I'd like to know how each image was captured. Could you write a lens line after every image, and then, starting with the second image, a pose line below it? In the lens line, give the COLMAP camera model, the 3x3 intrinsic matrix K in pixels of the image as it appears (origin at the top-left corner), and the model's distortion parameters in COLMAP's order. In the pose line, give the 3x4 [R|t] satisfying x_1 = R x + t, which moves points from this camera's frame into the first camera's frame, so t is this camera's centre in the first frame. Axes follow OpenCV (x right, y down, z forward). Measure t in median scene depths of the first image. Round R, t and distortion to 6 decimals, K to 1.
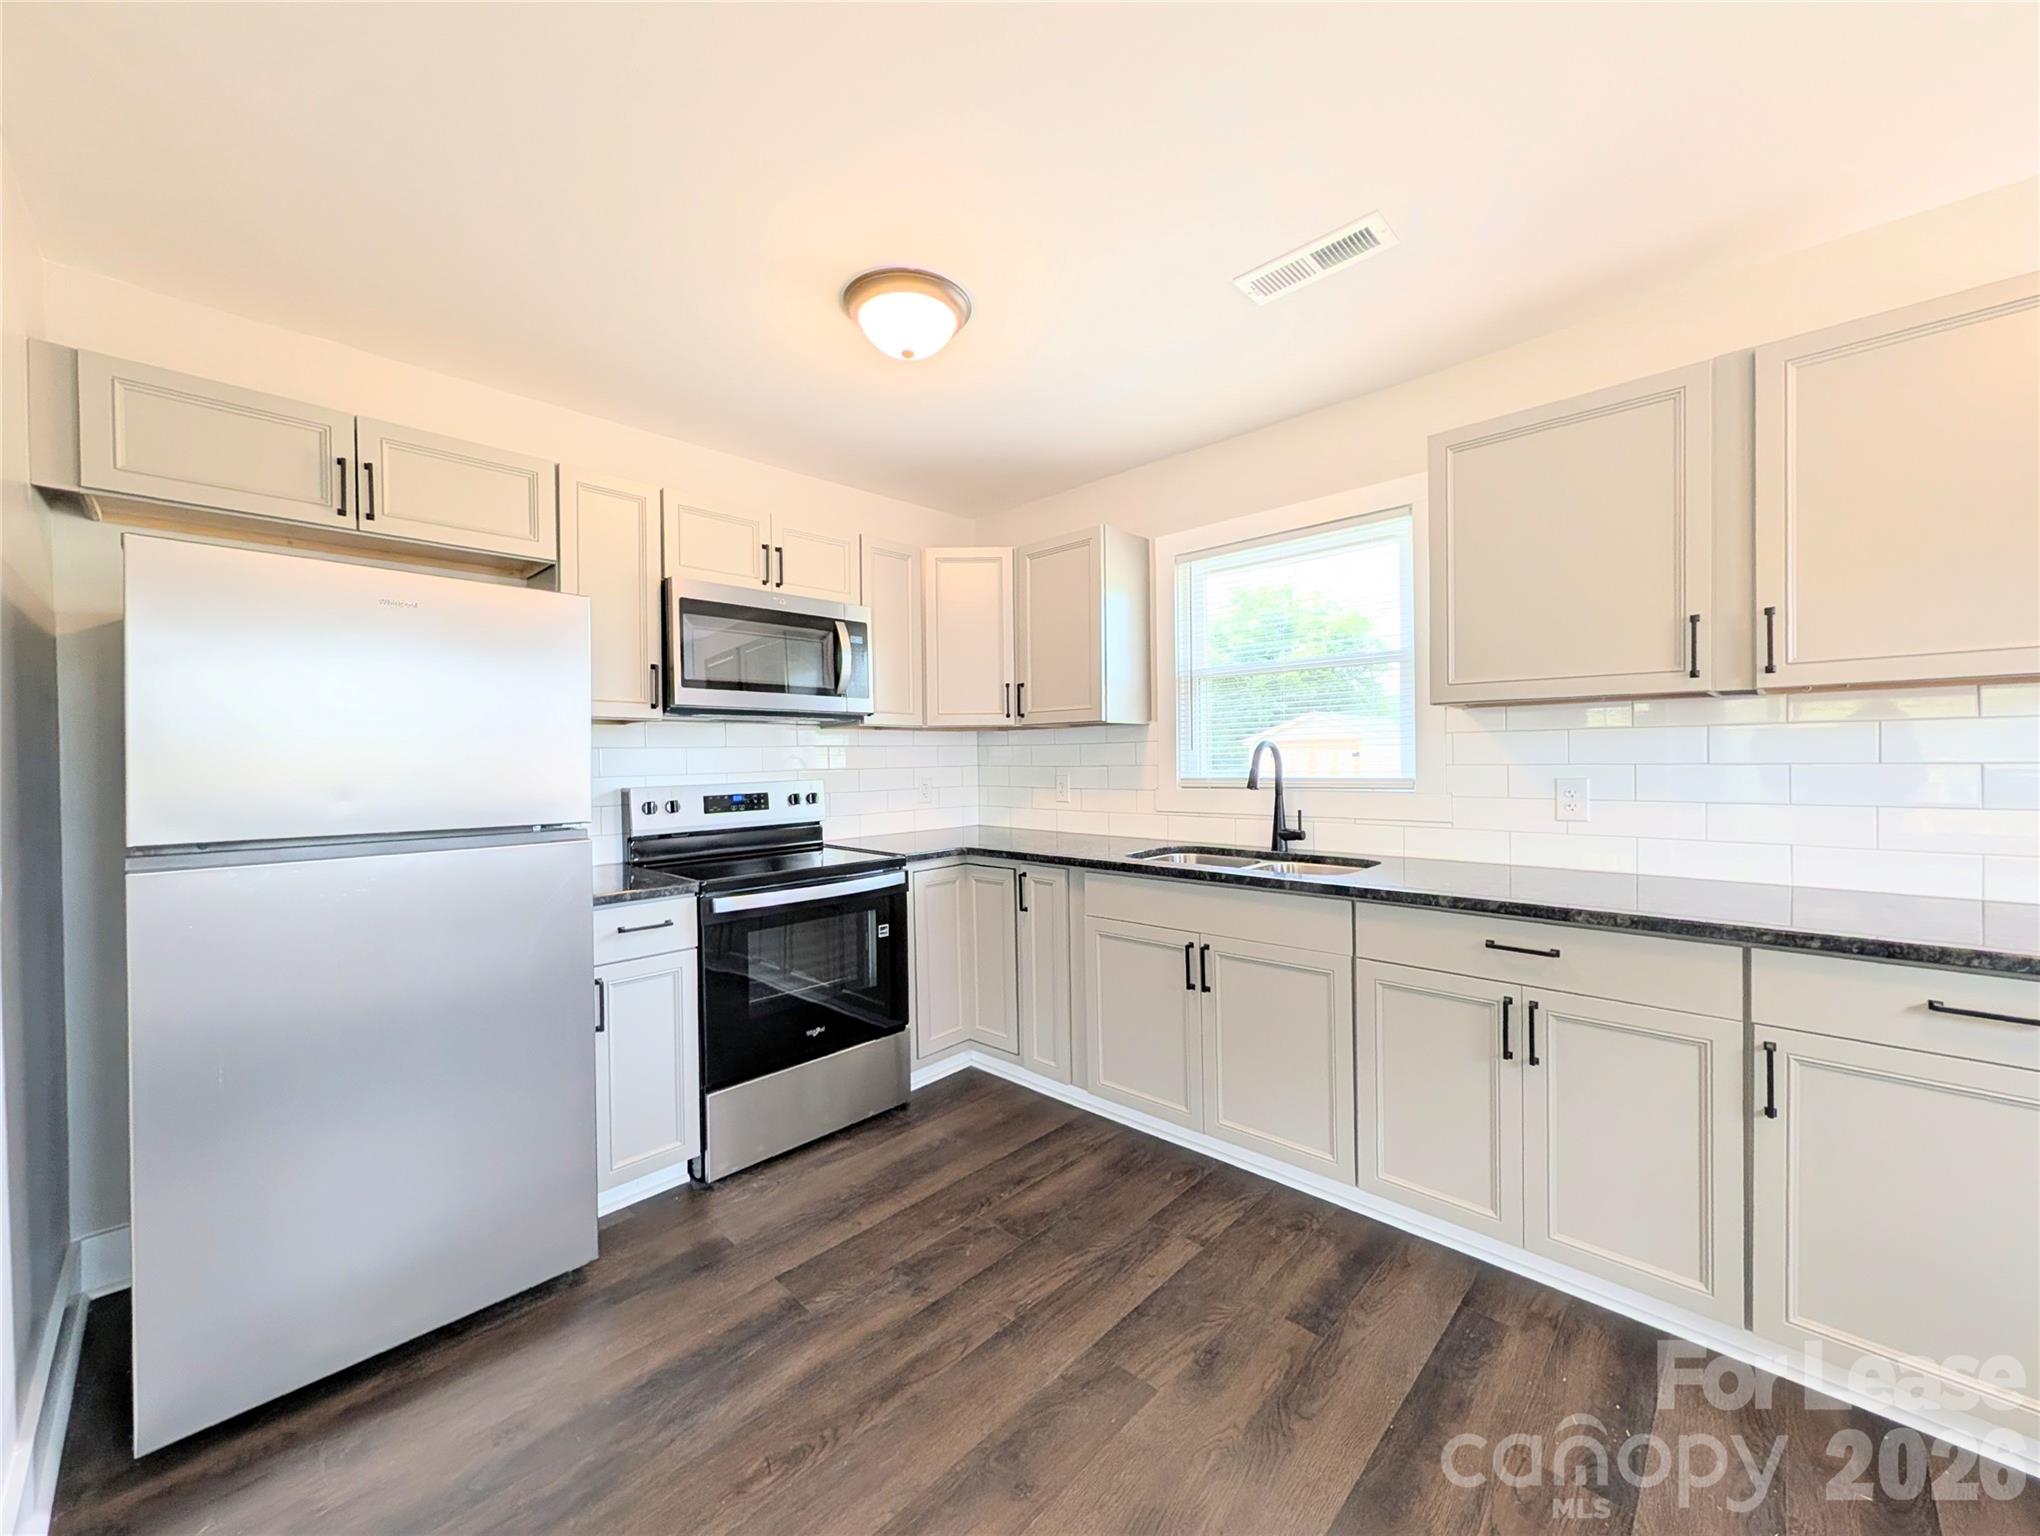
lens RADIAL K [[788.4, 0, 1021.4], [0, 788.4, 762.3], [0, 0, 1]] dist [0.003520, 0.000854]
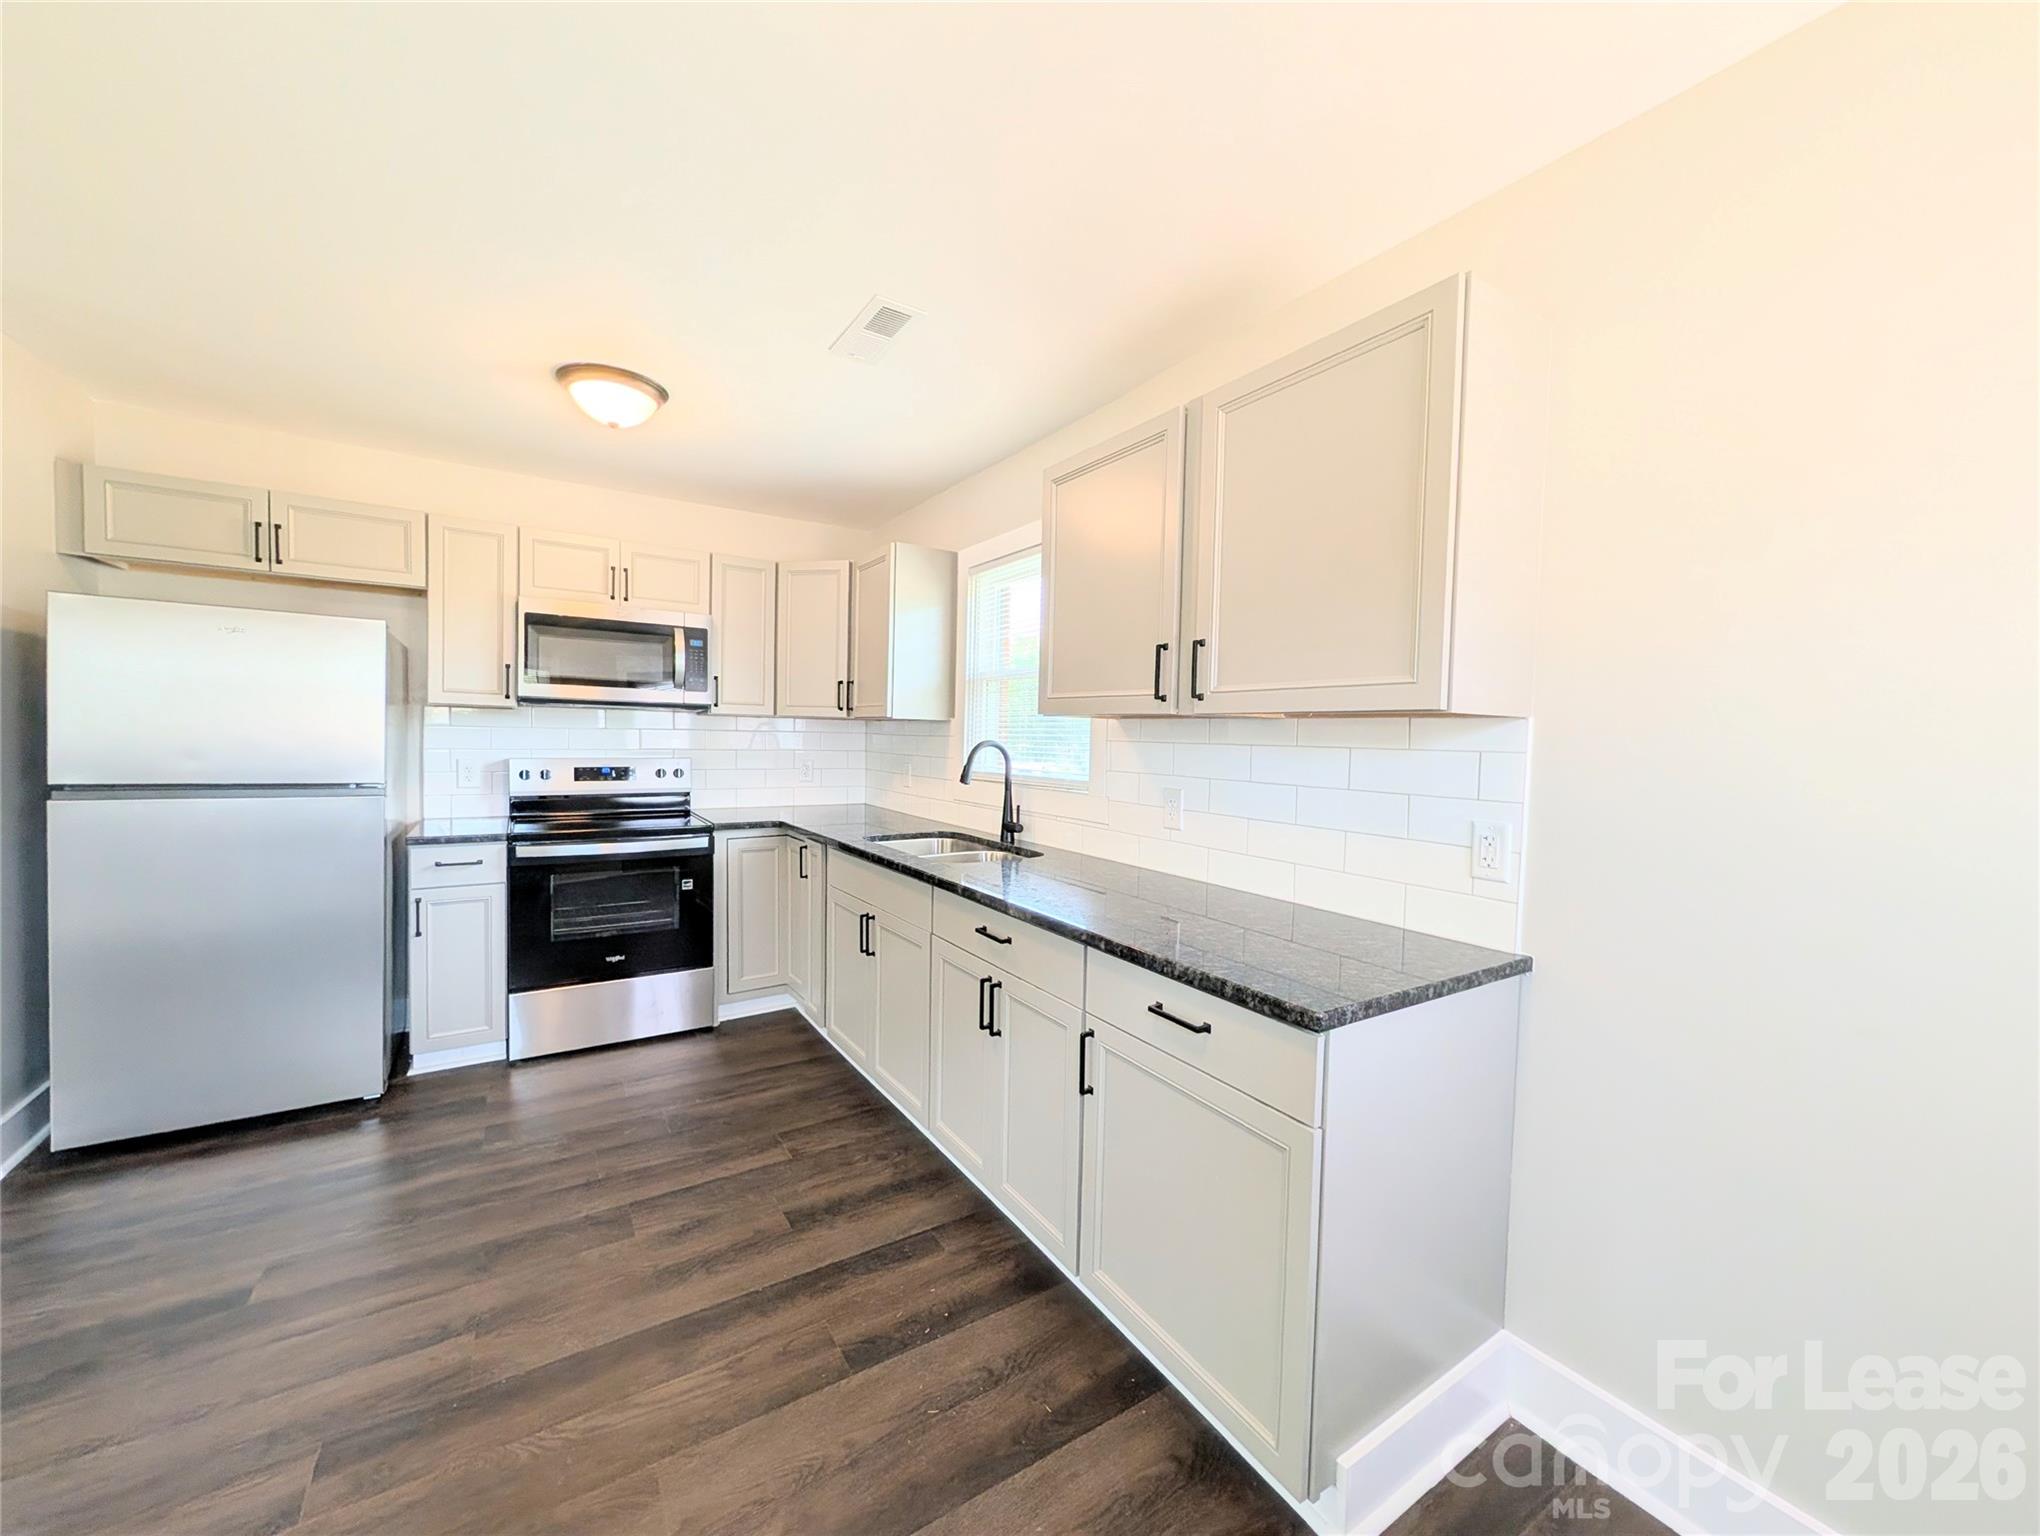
lens RADIAL K [[788.4, 0, 1017.2], [0, 788.4, 762.7], [0, 0, 1]] dist [0.003520, 0.000854]
pose [[0.971580, 0.044566, -0.232479, 0.723000], [-0.038117, 0.998756, 0.032160, -0.040145], [0.233623, -0.022385, 0.972070, -0.075730]]
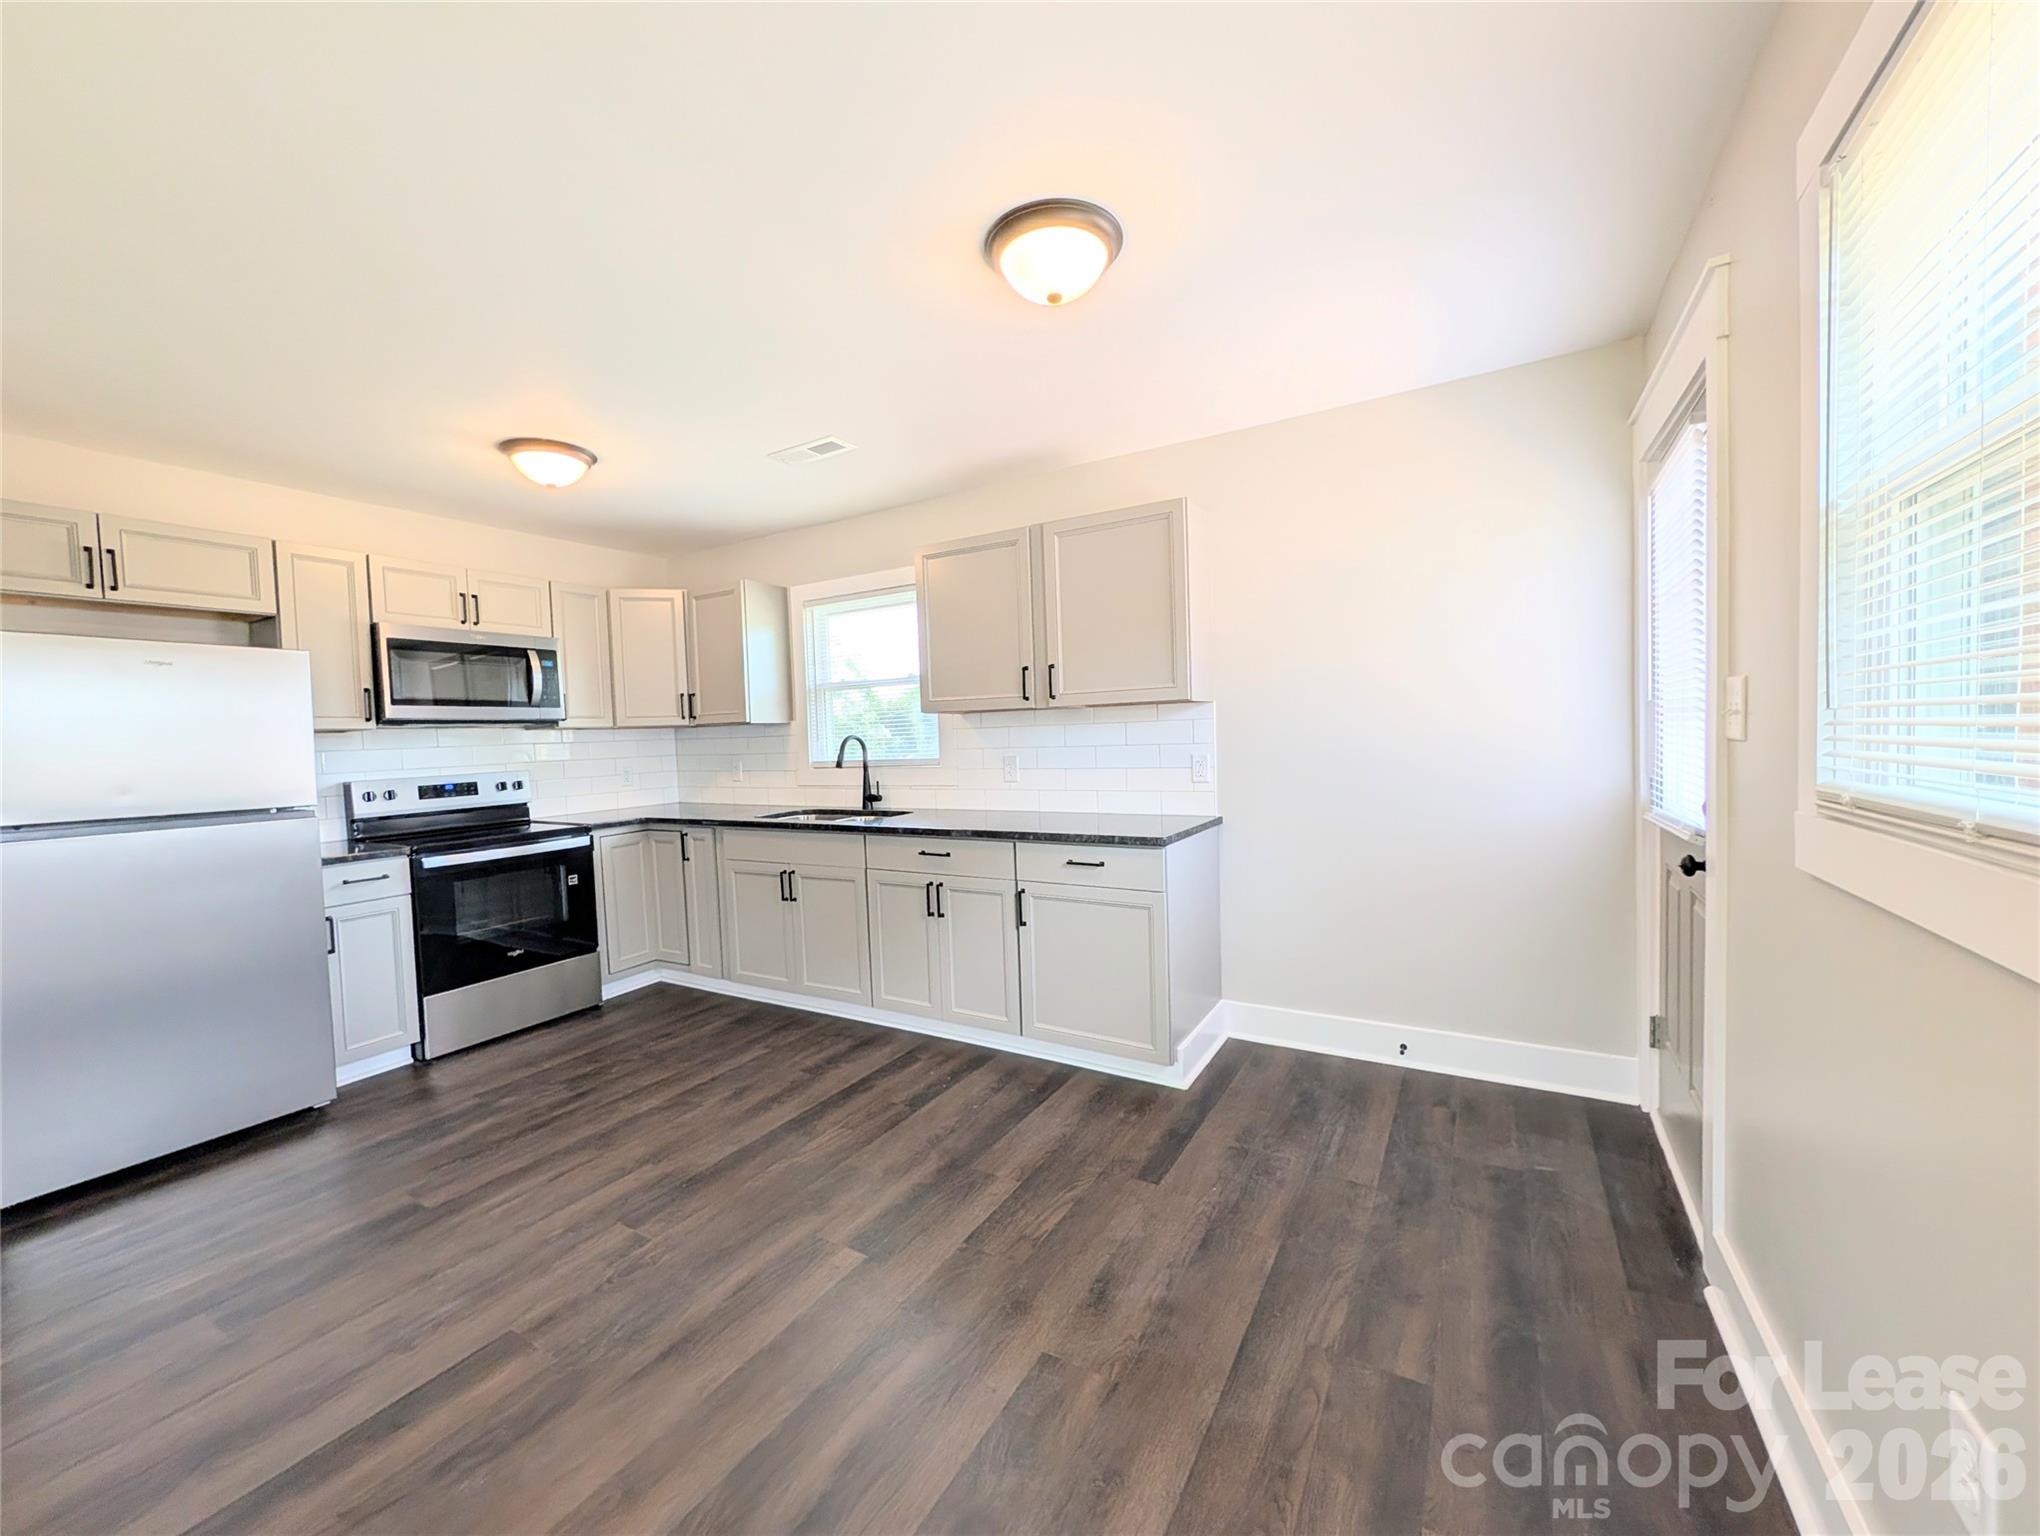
lens RADIAL K [[788.4, 0, 1016.2], [0, 788.4, 764.6], [0, 0, 1]] dist [0.003520, 0.000854]
pose [[0.973815, -0.028844, 0.225506, 0.327749], [0.022563, 0.999284, 0.030384, -0.012319], [-0.226220, -0.024500, 0.973768, -0.606754]]
